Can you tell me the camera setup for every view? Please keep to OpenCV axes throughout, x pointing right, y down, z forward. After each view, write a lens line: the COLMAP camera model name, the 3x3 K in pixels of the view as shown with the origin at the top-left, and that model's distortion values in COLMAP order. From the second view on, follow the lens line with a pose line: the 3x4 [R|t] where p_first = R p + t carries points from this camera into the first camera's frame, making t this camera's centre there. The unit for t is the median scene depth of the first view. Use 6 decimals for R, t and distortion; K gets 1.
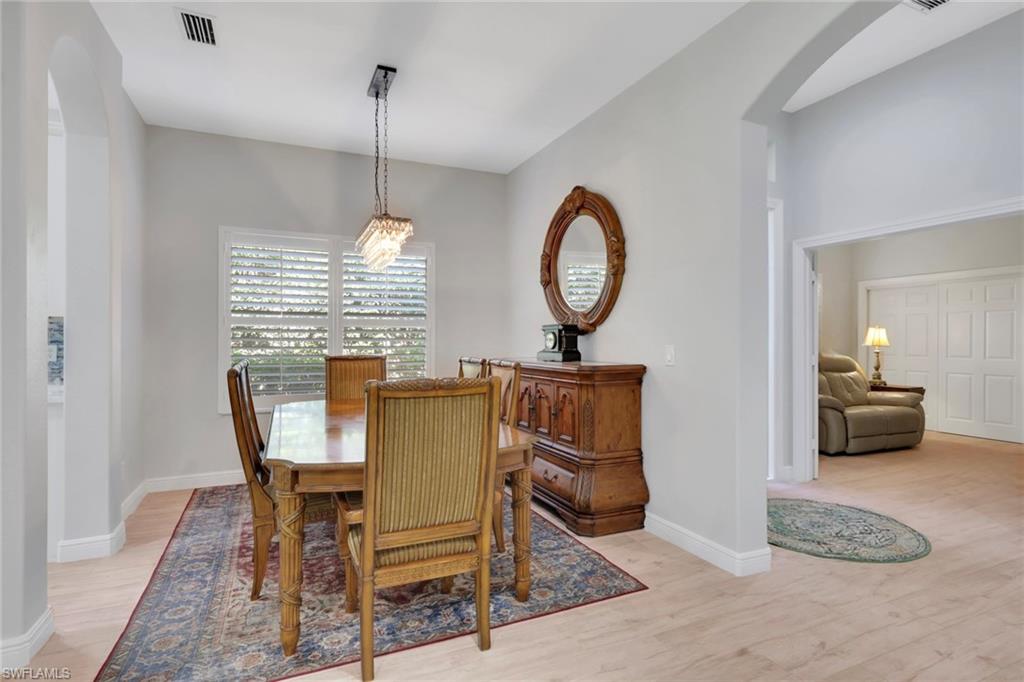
lens RADIAL K [[522.4, 0, 512.0], [0, 522.4, 341.0], [0, 0, 1]] dist [0.000492, 0.001009]
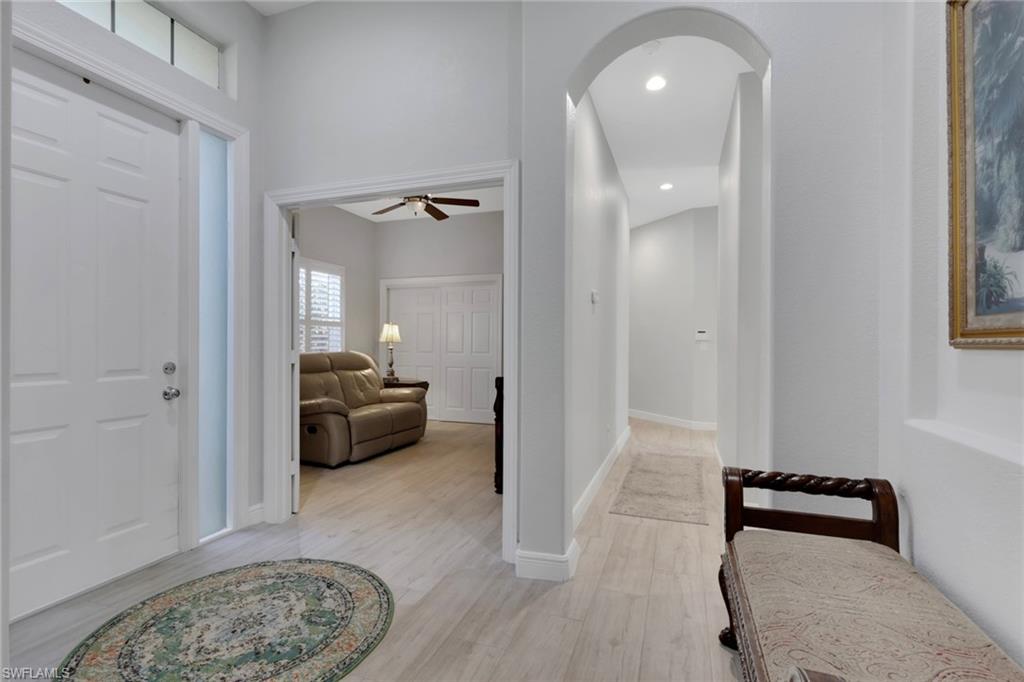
lens RADIAL K [[522.4, 0, 512.0], [0, 522.4, 341.0], [0, 0, 1]] dist [0.000492, 0.001009]
pose [[0.696593, 0.006510, 0.717437, 0.173689], [-0.007005, 0.999973, -0.002273, 0.008881], [-0.717433, -0.003443, 0.696619, 0.168172]]
